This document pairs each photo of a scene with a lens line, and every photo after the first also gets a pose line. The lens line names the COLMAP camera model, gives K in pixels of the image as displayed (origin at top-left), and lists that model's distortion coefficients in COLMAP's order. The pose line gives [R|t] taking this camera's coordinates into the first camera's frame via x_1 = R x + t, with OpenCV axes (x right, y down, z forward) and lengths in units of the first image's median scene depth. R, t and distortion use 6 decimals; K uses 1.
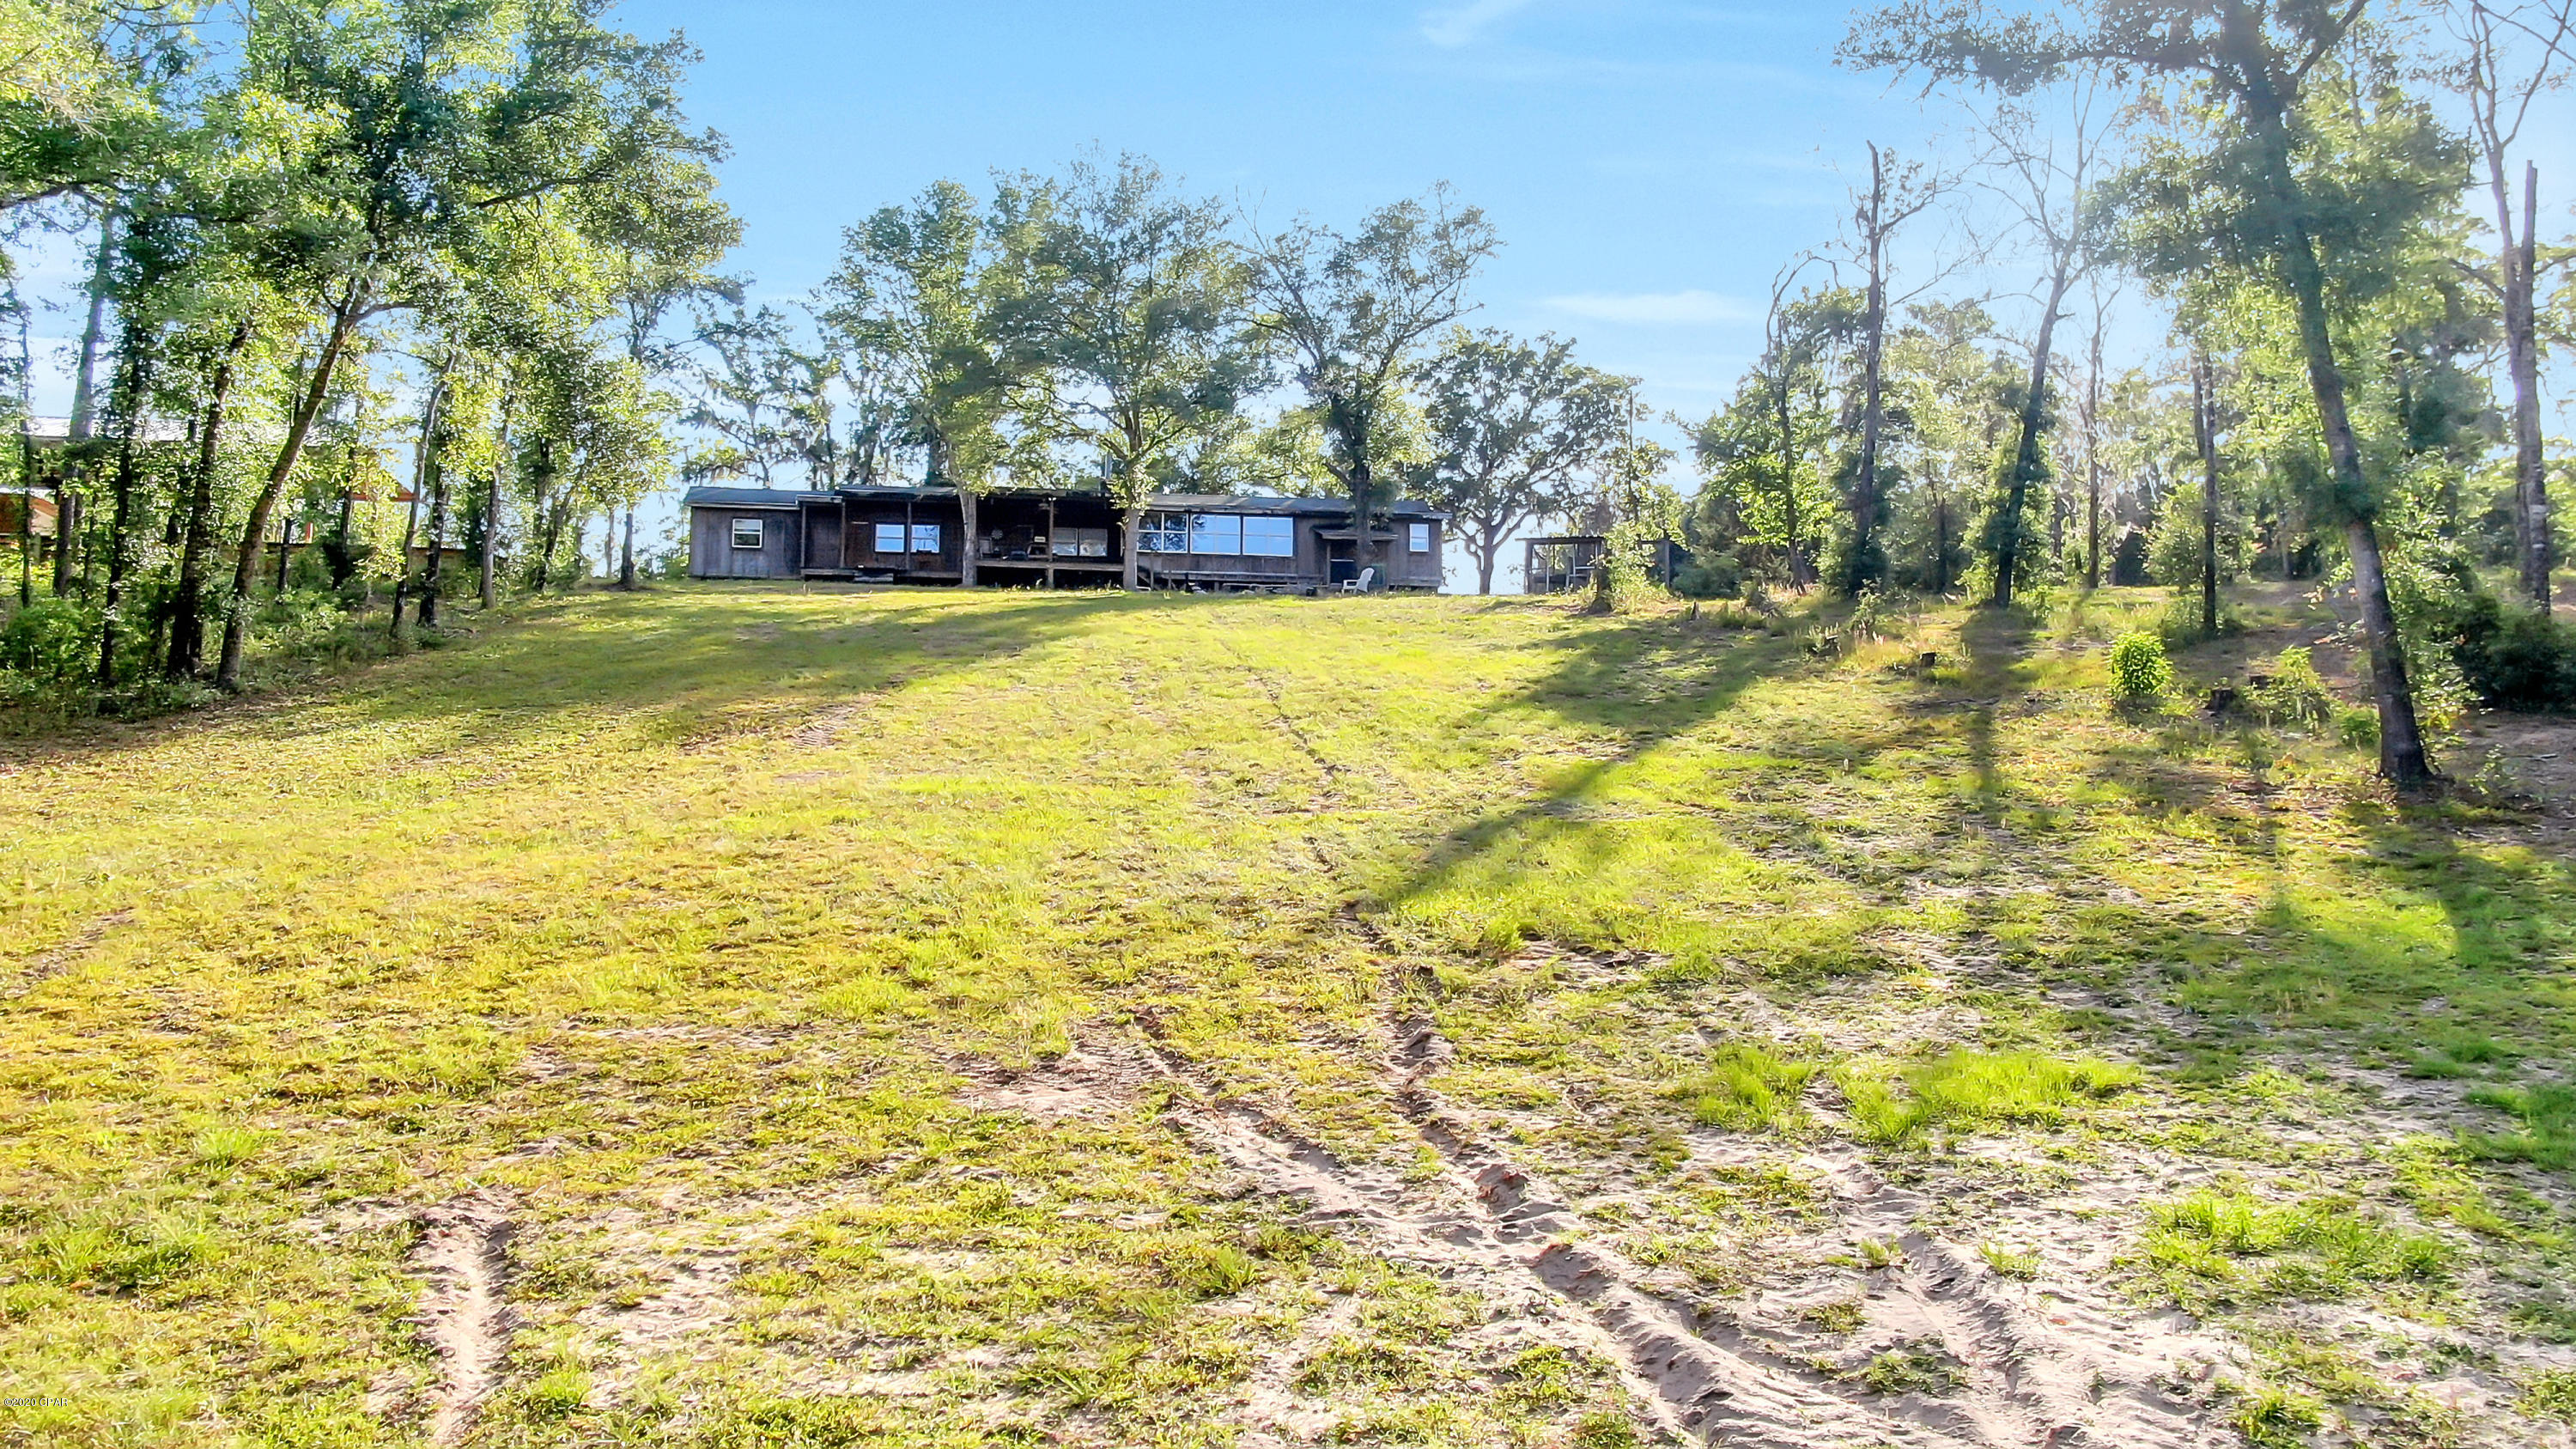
lens RADIAL K [[2178.4, 0, 1295.1], [0, 2178.4, 596.4], [0, 0, 1]] dist [-0.009898, 0.009900]
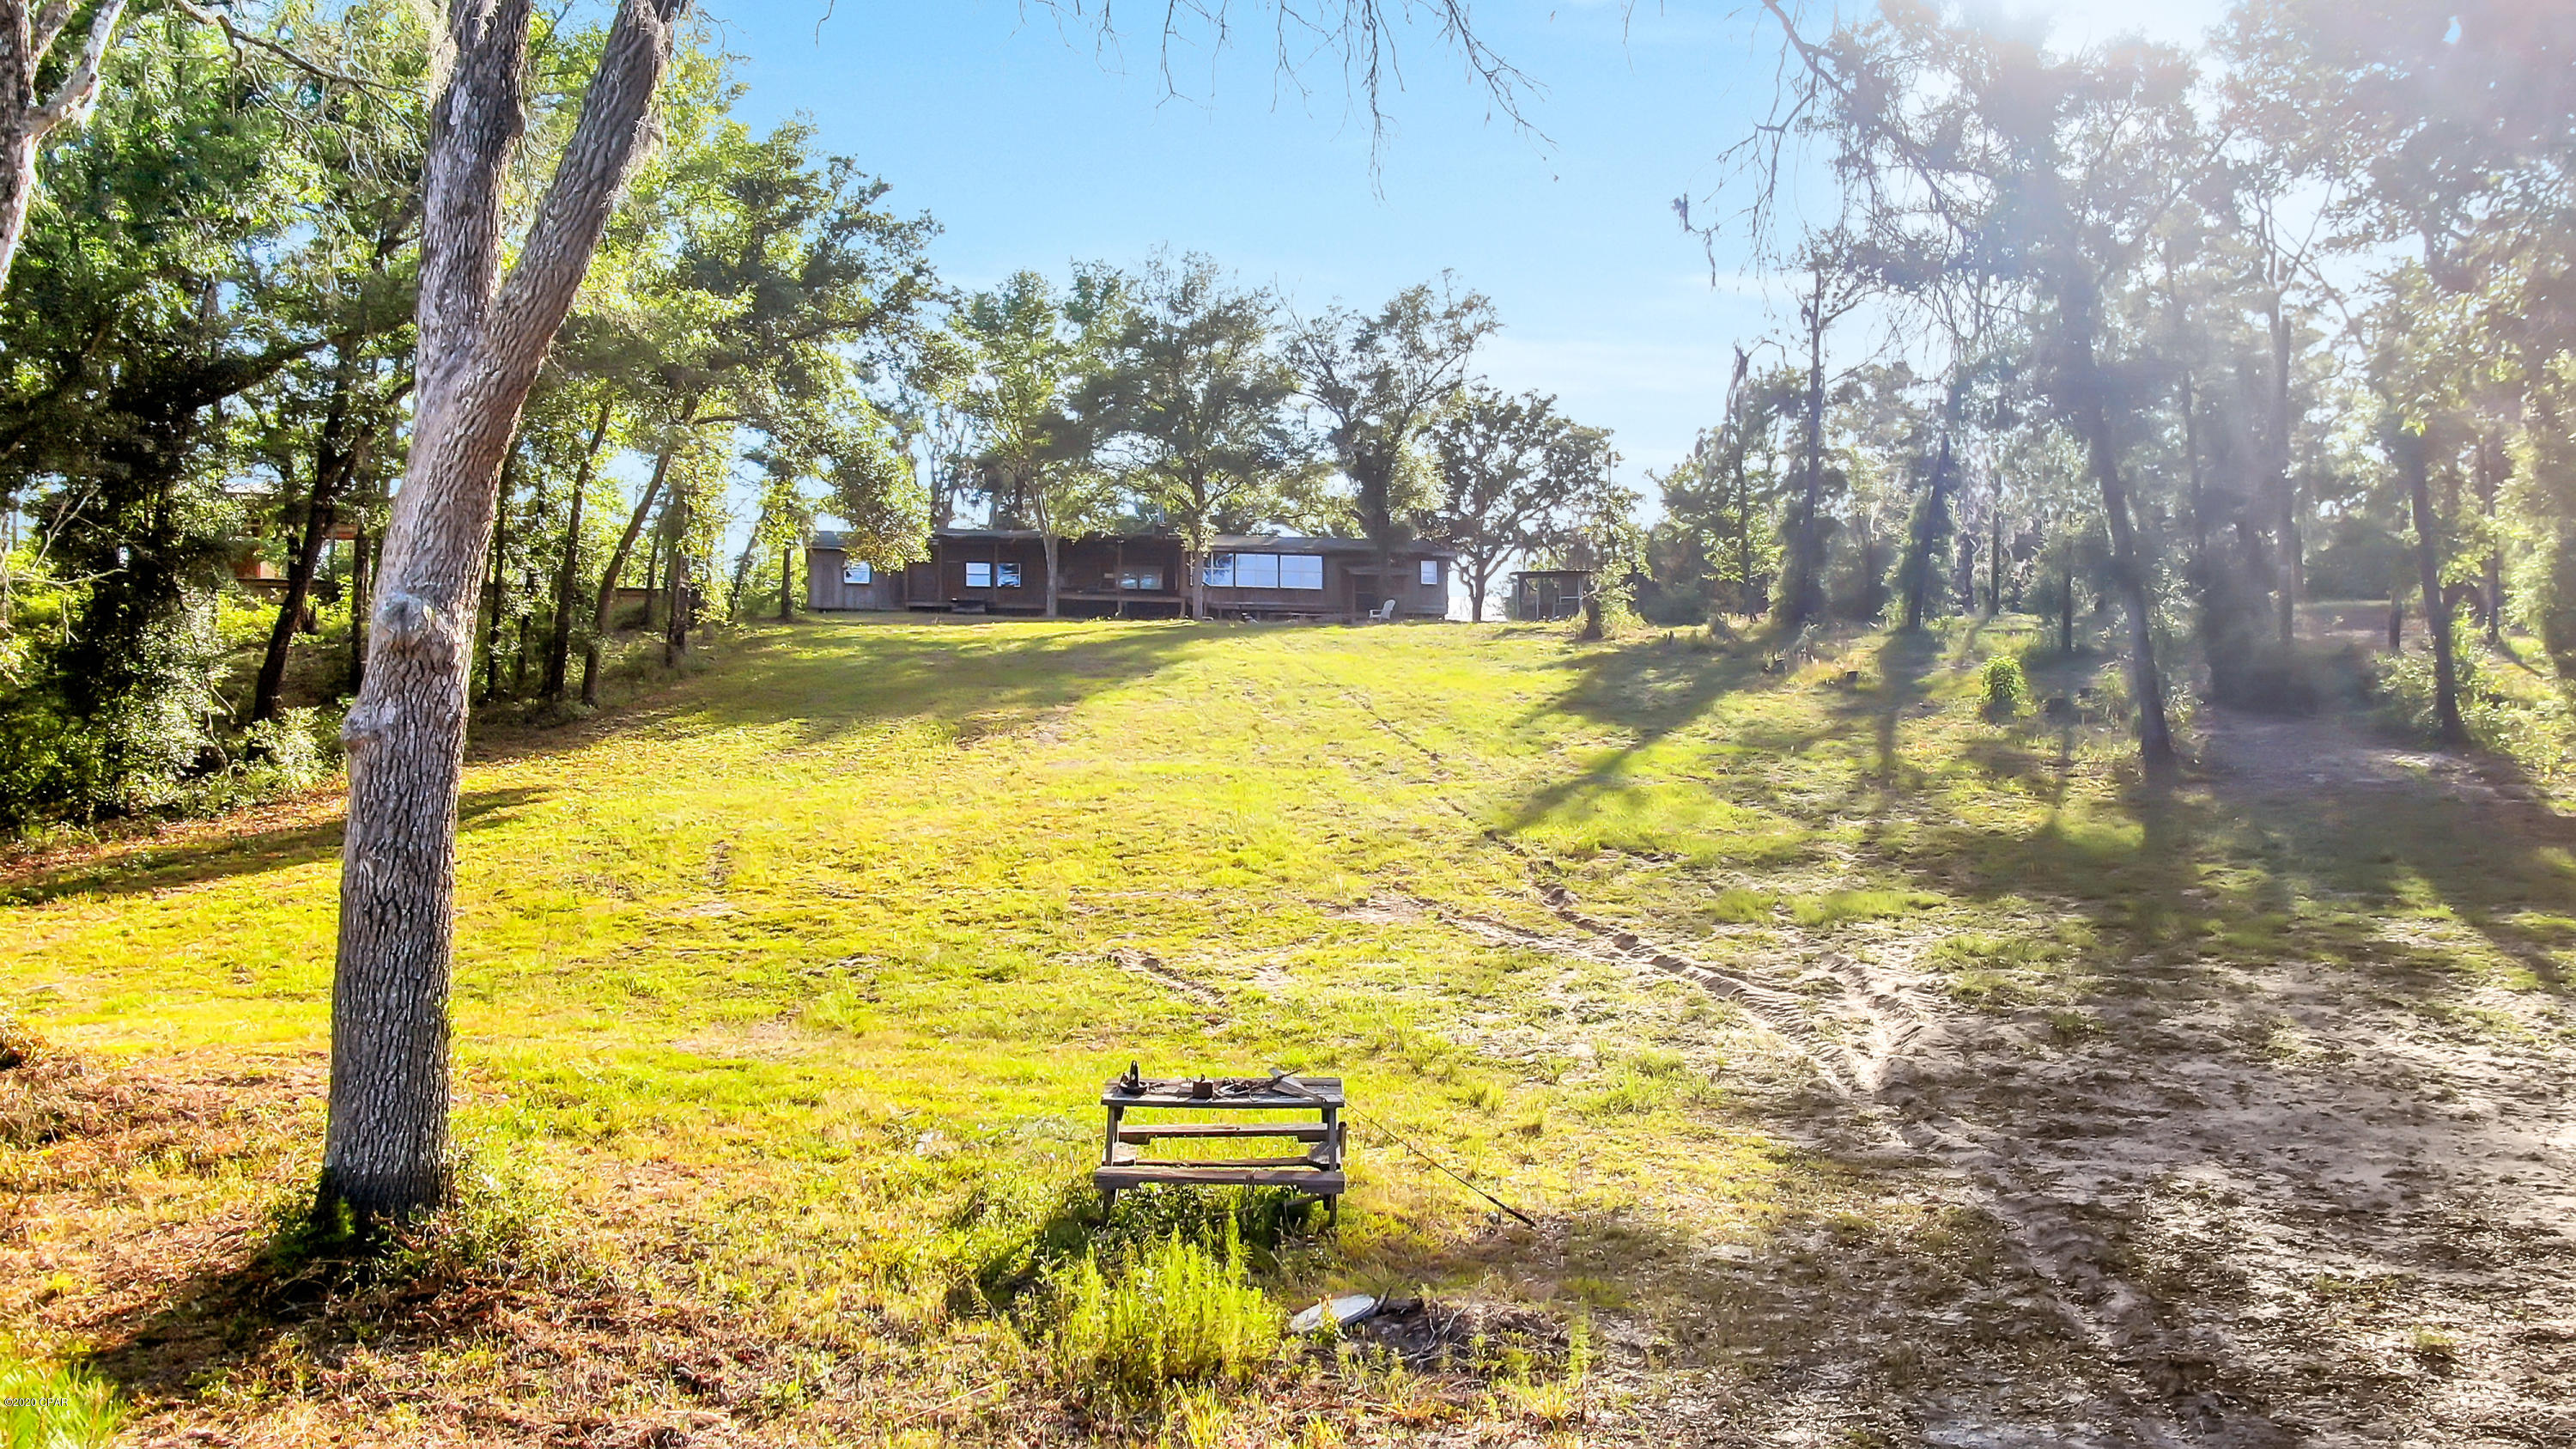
lens RADIAL K [[2178.4, 0, 1286.8], [0, 2178.4, 727.3], [0, 0, 1]] dist [-0.009898, 0.009900]
pose [[0.999744, -0.005674, 0.021922, -0.065821], [0.004488, 0.998541, 0.053803, -0.010194], [-0.022195, -0.053691, 0.998311, -0.252695]]
